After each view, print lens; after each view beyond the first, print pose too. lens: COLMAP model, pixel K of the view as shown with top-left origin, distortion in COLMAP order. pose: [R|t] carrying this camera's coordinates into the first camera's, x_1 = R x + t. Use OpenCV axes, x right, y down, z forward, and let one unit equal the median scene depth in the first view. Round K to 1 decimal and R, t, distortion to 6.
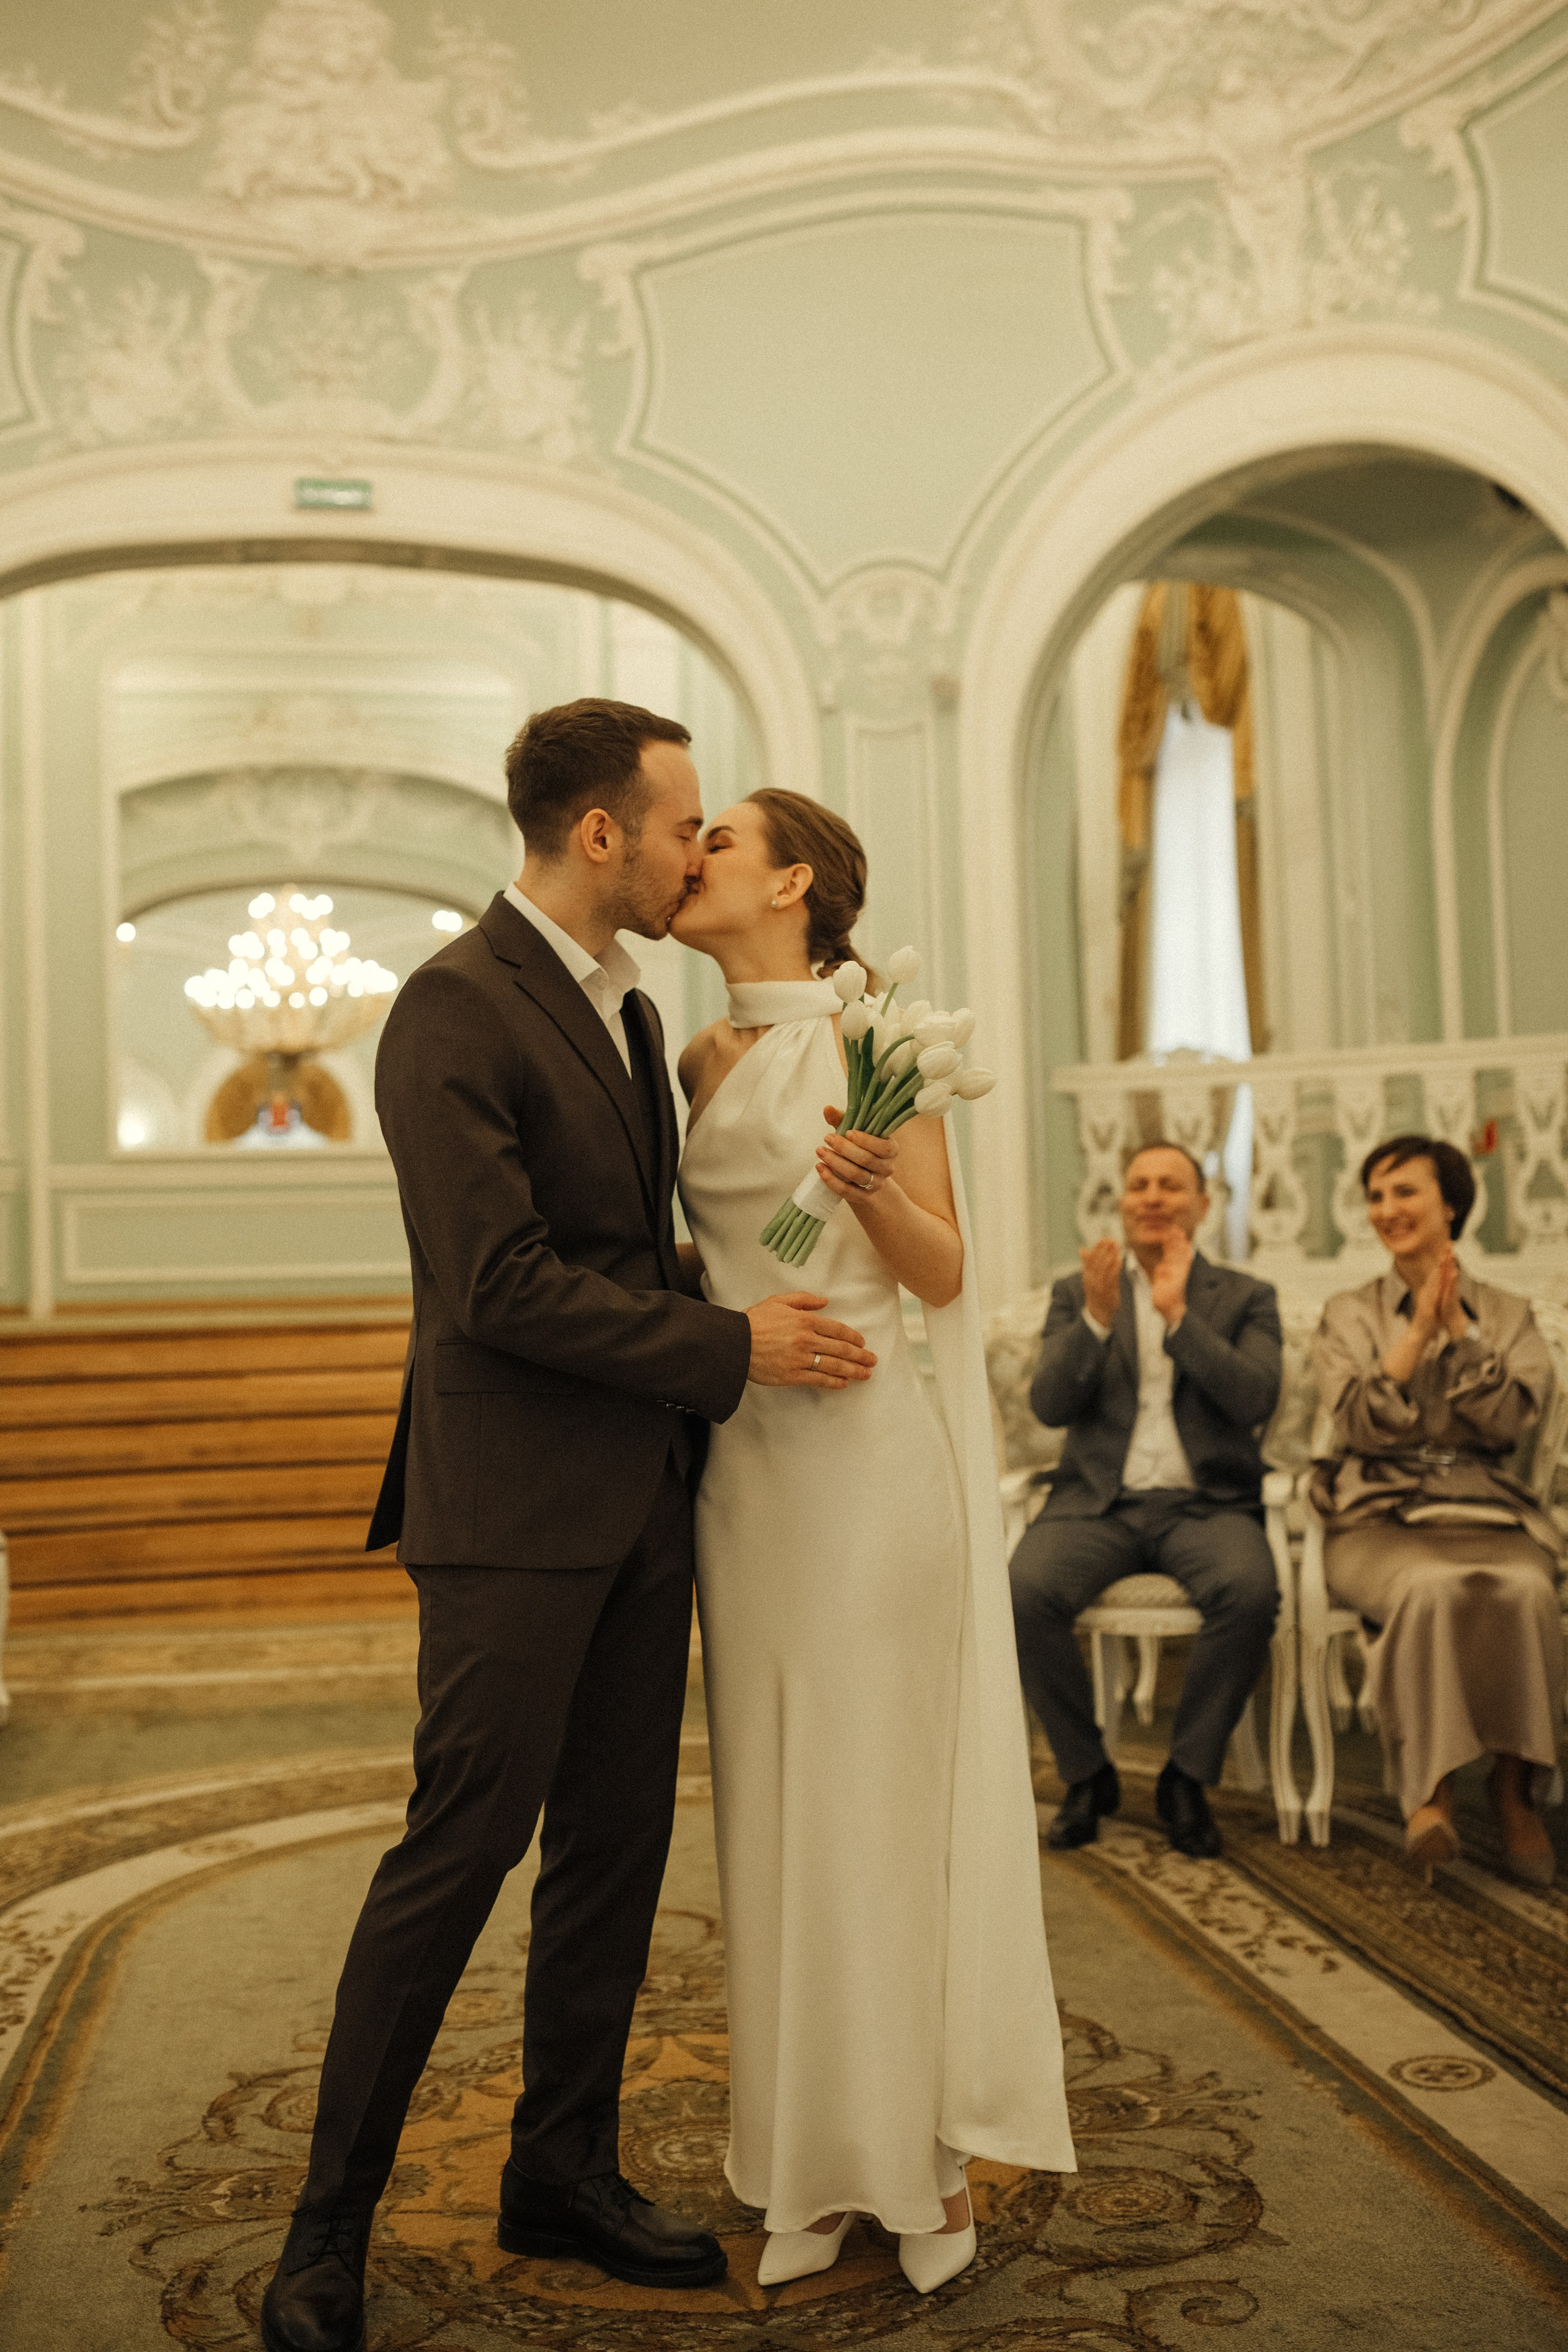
lens RADIAL K [[2333.1, 0, 761.7], [0, 2333.1, 1145.1], [0, 0, 1]] dist [-0.073440, 0.111607]
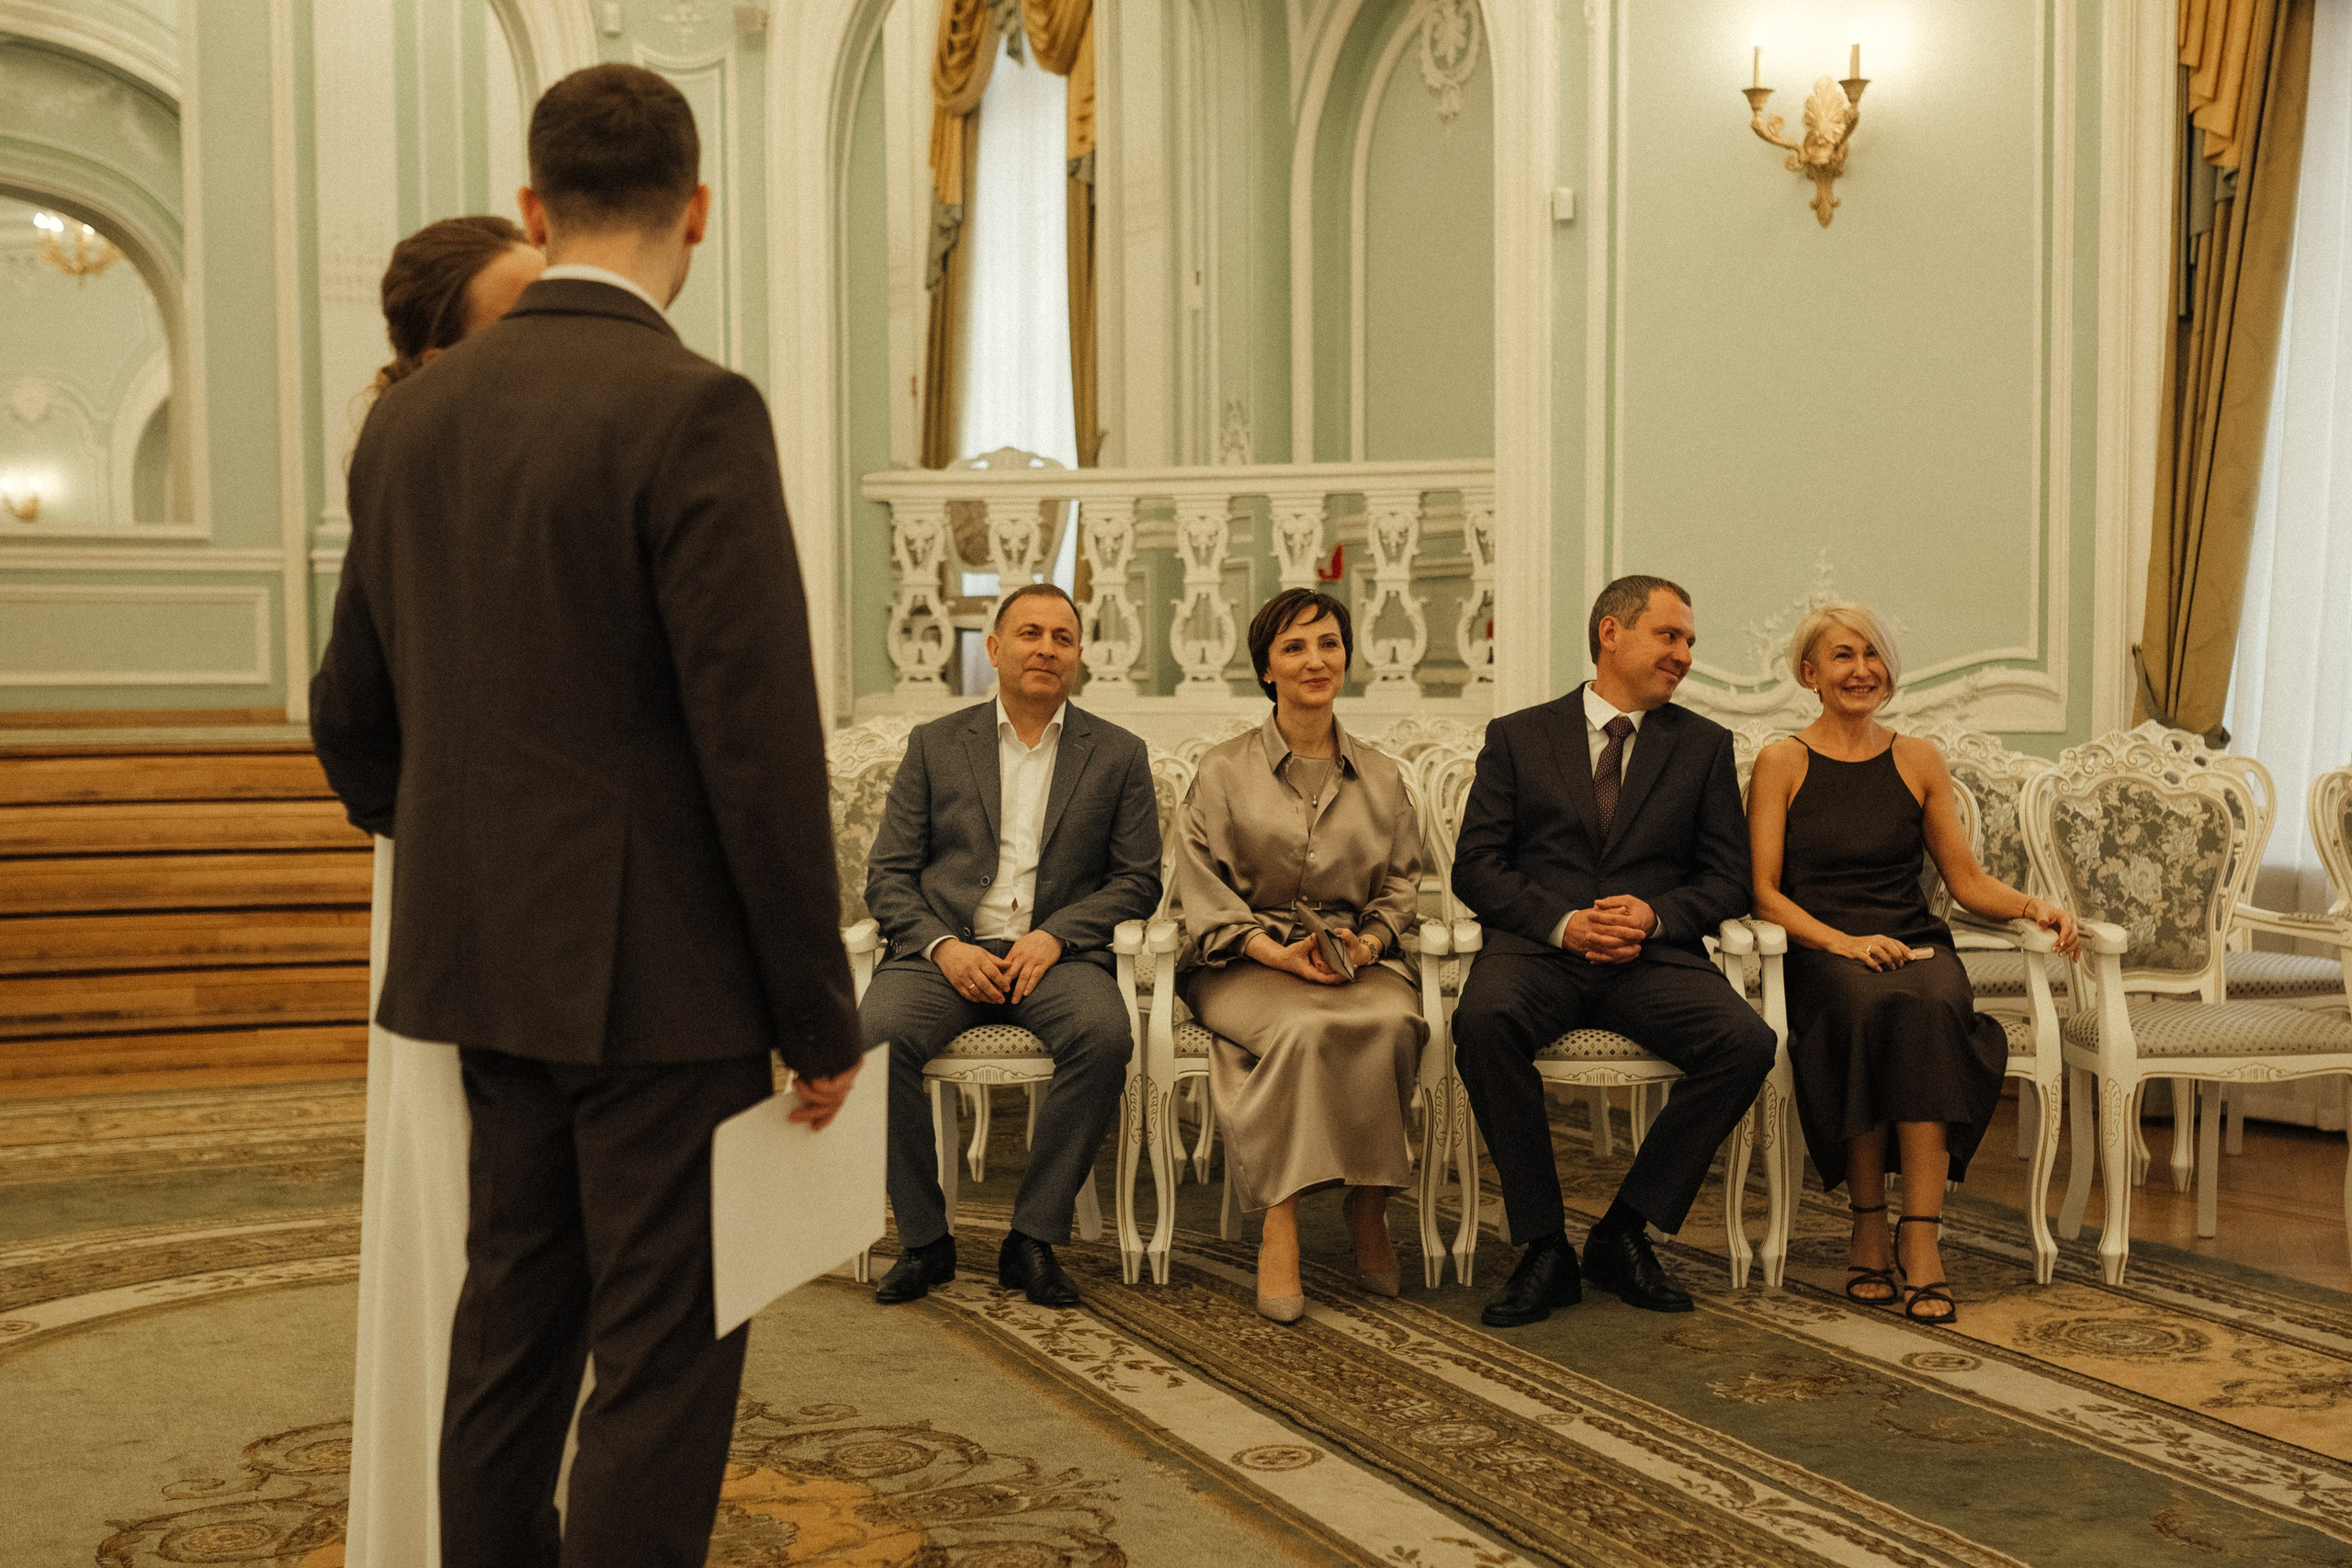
lens RADIAL K [[2877.3, 0, 1222.6], [0, 2877.3, 928.1], [0, 0, 1]] dist [-0.062346, 0.065059]
pose [[0.963767, -0.001636, 0.266739, -0.069676], [-0.035381, 0.990362, 0.133911, -0.024130], [-0.264387, -0.138497, 0.954420, -0.195255]]
